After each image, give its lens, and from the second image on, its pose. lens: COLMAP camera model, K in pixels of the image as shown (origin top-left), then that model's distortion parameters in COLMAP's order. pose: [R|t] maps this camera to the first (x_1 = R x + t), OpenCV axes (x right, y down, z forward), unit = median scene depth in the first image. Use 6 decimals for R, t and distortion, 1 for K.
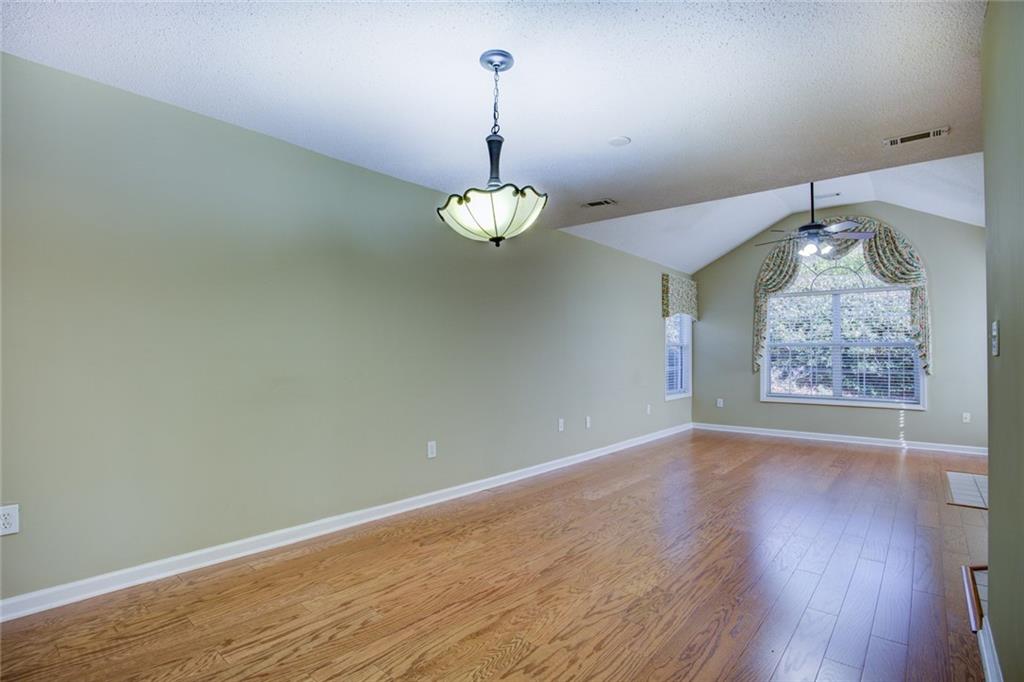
lens RADIAL K [[500.7, 0, 512.0], [0, 500.7, 341.0], [0, 0, 1]] dist [0.000681, 0.013907]
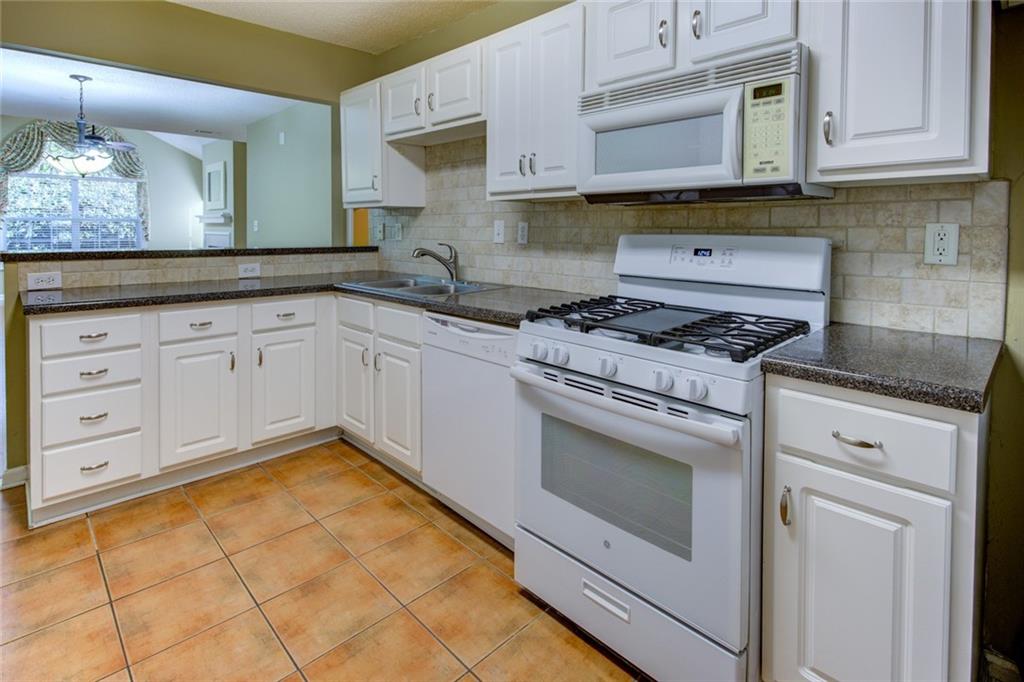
lens RADIAL K [[500.7, 0, 512.0], [0, 500.7, 341.0], [0, 0, 1]] dist [0.000681, 0.013907]
pose [[0.107996, -0.242243, 0.964186, -0.578044], [-0.016752, 0.969277, 0.245399, -0.030953], [-0.994010, -0.042654, 0.100620, -0.243359]]
